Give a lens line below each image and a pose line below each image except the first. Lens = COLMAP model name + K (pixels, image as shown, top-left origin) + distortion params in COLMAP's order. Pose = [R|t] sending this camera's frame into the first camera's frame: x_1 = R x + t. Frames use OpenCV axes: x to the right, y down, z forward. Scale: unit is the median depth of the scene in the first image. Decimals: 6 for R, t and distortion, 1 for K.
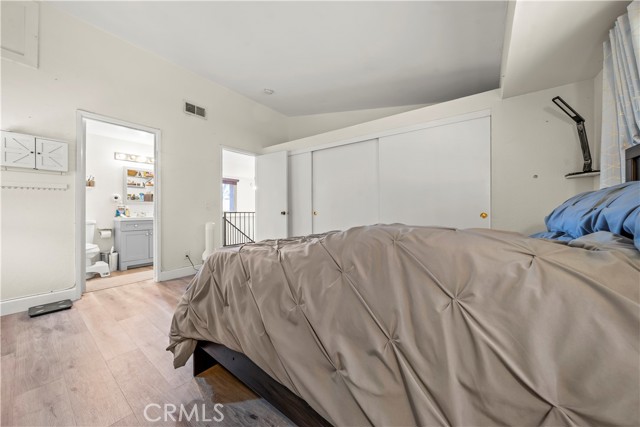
lens RADIAL K [[222.5, 0, 315.8], [0, 222.5, 209.5], [0, 0, 1]] dist [-0.004359, -0.000810]
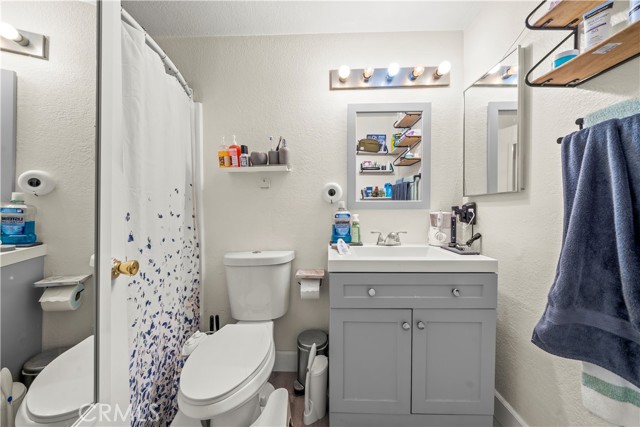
lens RADIAL K [[222.5, 0, 319.7], [0, 222.5, 207.7], [0, 0, 1]] dist [-0.004359, -0.000810]
pose [[0.576057, 0.012765, -0.817310, -0.601384], [-0.003116, 0.999905, 0.013420, -0.031718], [0.817403, -0.005184, 0.576042, 0.758652]]
